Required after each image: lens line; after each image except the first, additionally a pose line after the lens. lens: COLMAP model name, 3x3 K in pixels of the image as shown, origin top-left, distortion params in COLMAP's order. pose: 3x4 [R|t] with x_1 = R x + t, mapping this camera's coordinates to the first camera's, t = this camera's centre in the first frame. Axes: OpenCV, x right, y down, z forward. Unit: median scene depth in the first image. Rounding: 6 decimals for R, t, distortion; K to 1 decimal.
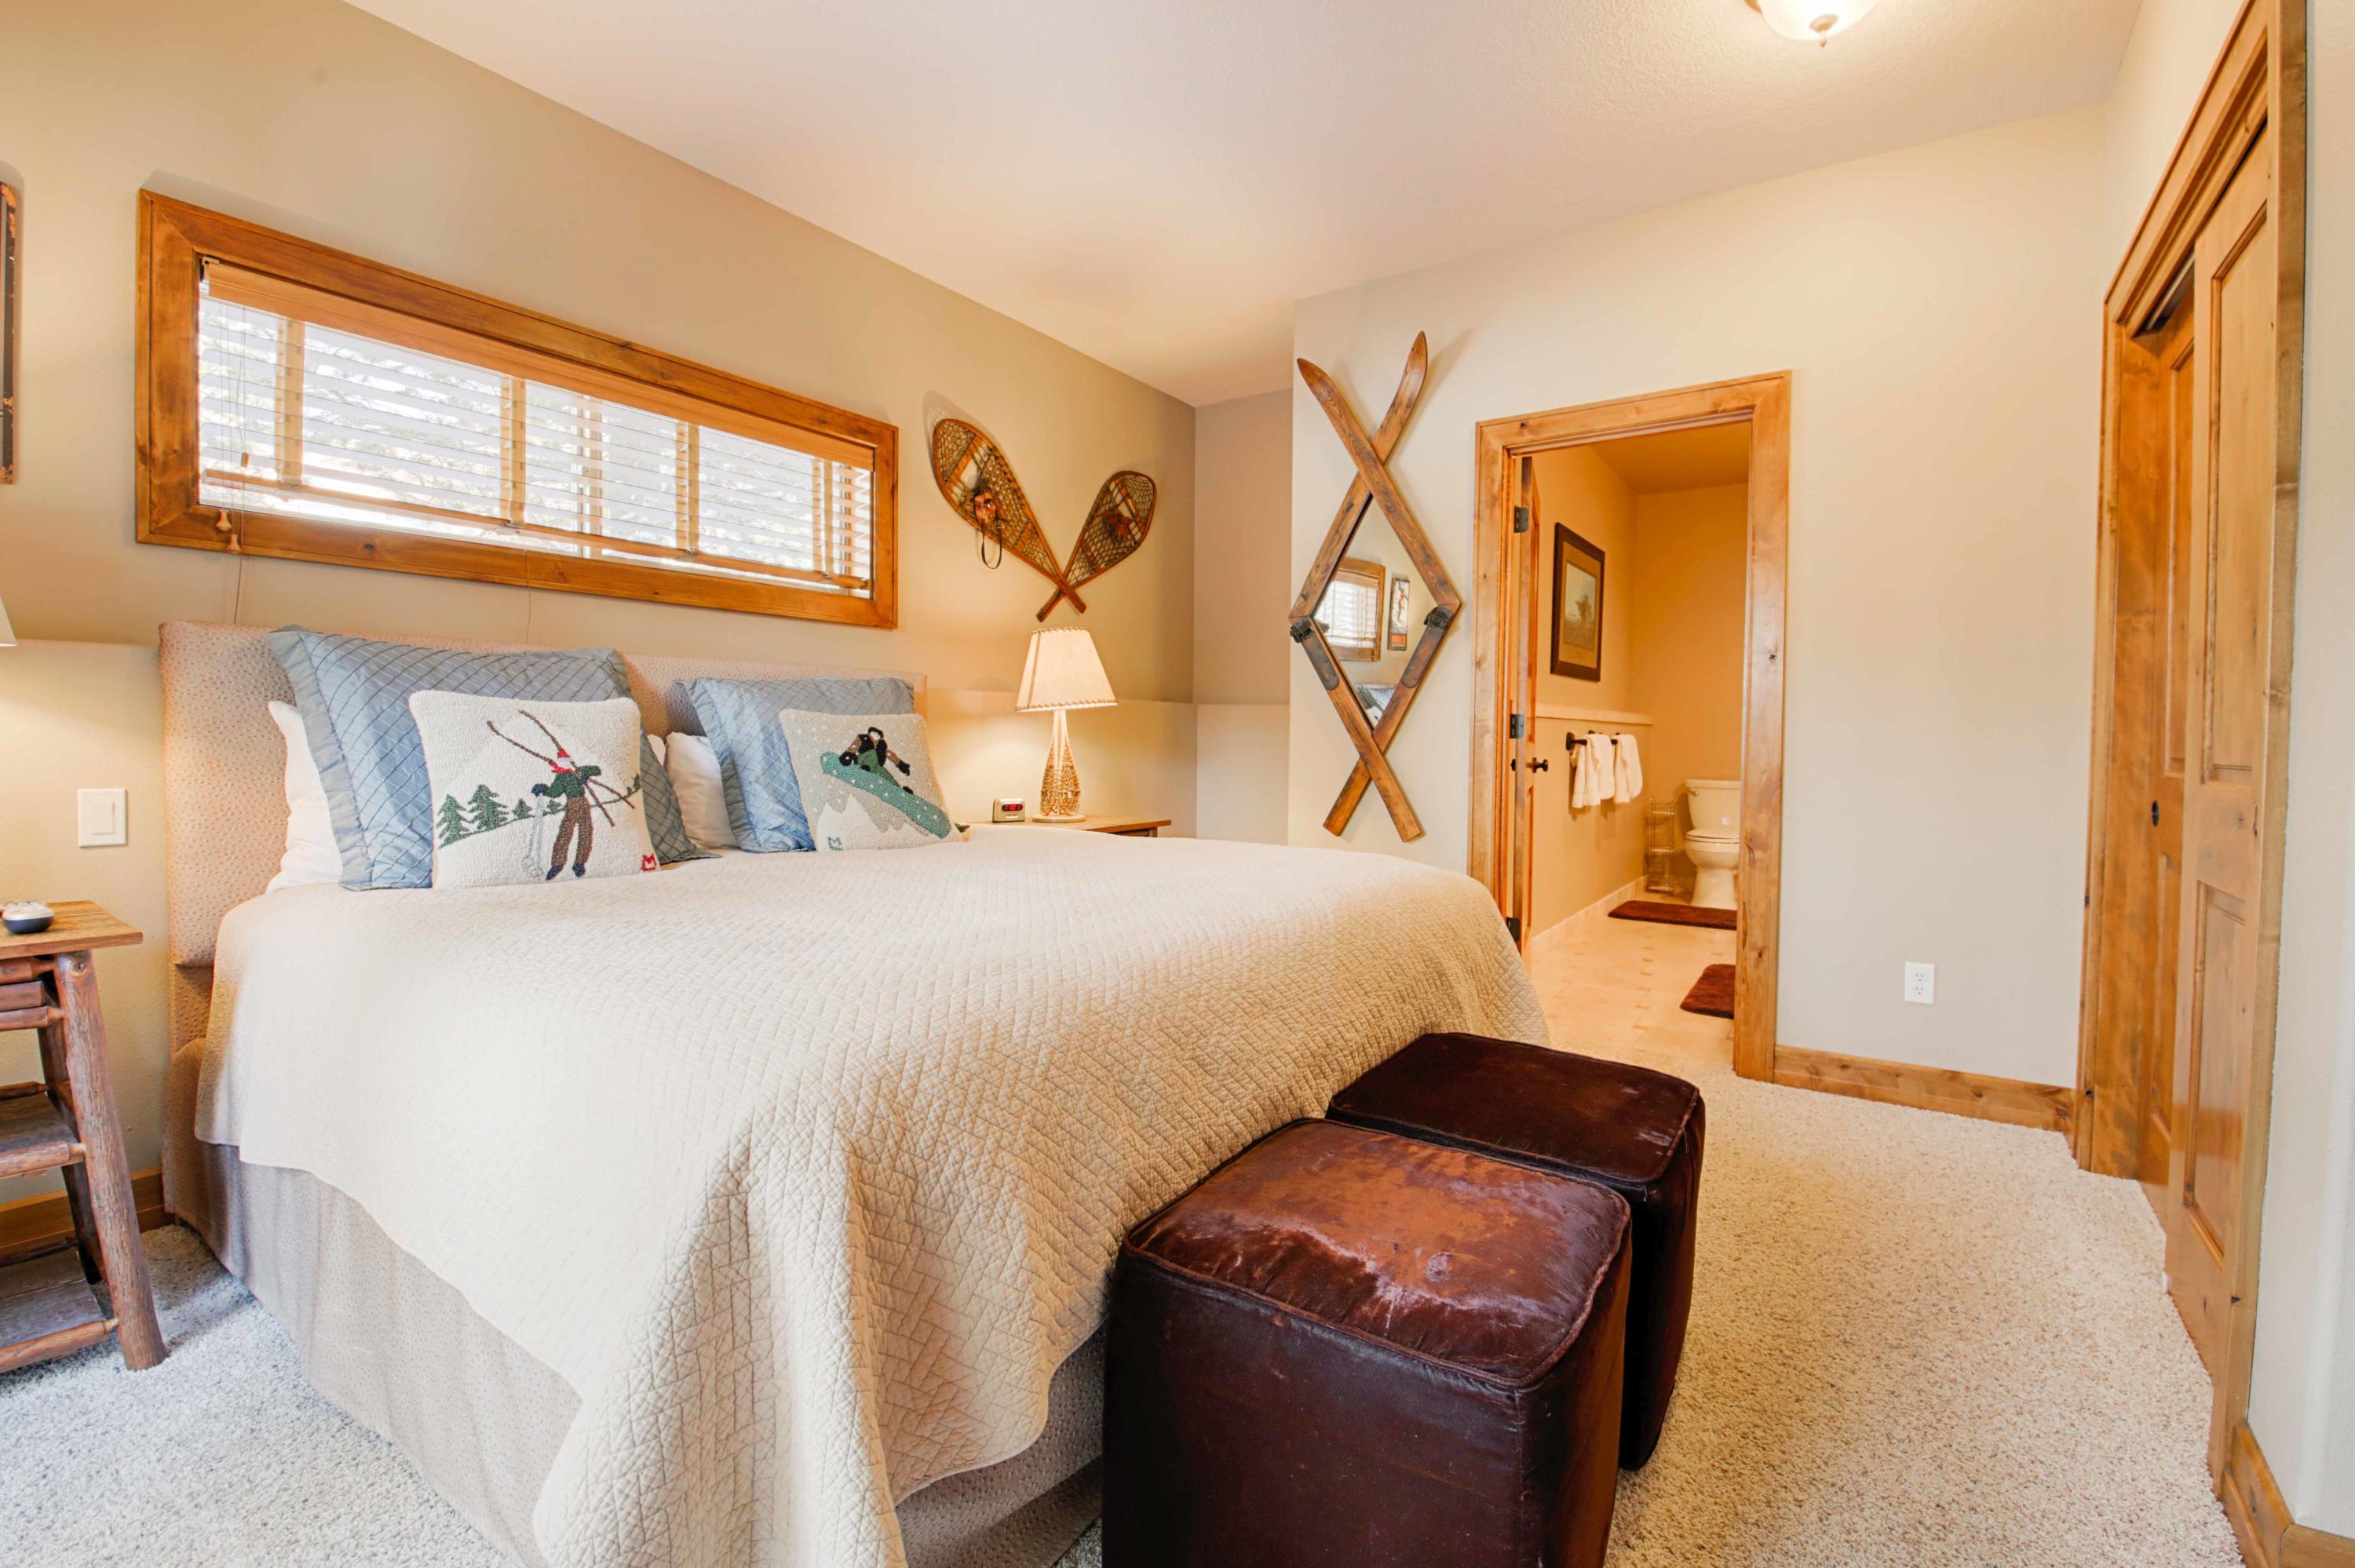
lens RADIAL K [[1020.0, 0, 1187.4], [0, 1020.0, 771.0], [0, 0, 1]] dist [-0.007564, -0.001035]
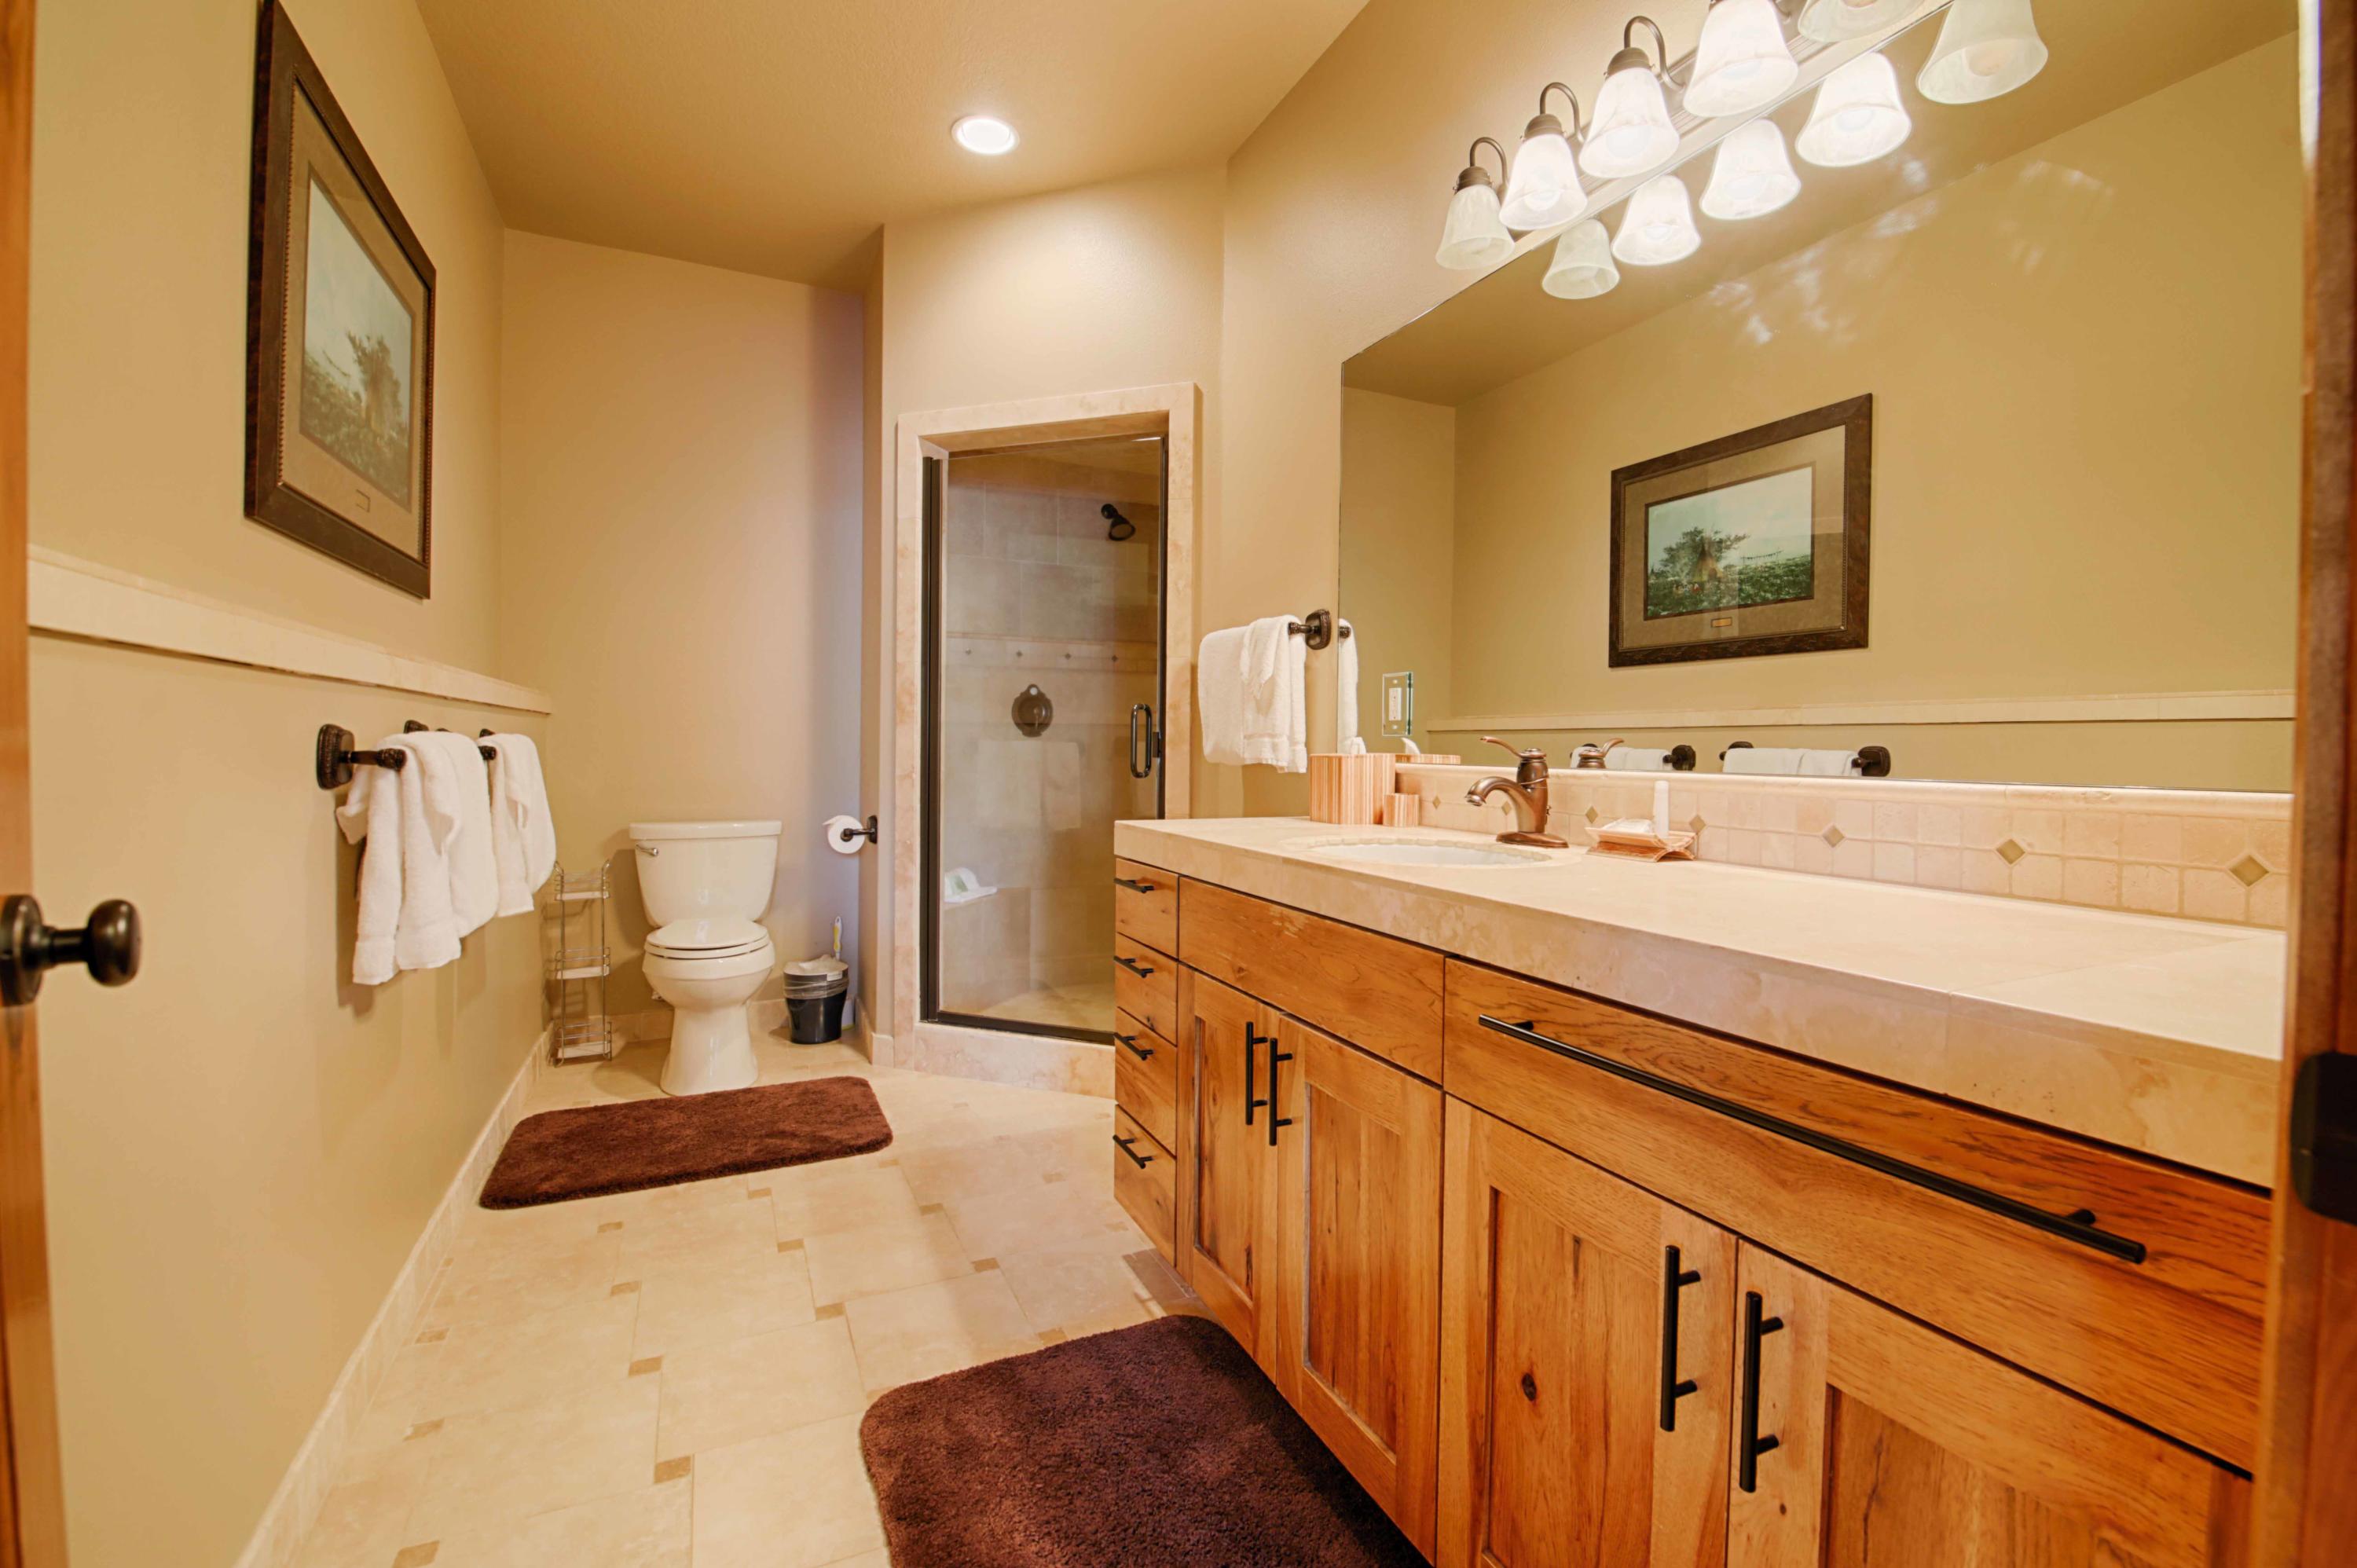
lens RADIAL K [[1021.0, 0, 1188.4], [0, 1021.0, 767.6], [0, 0, 1]] dist [-0.007564, -0.001035]
pose [[0.501815, -0.025229, 0.864607, 0.224186], [0.024014, 0.999596, 0.015231, -0.022264], [-0.864642, 0.013119, 0.502218, 0.583875]]
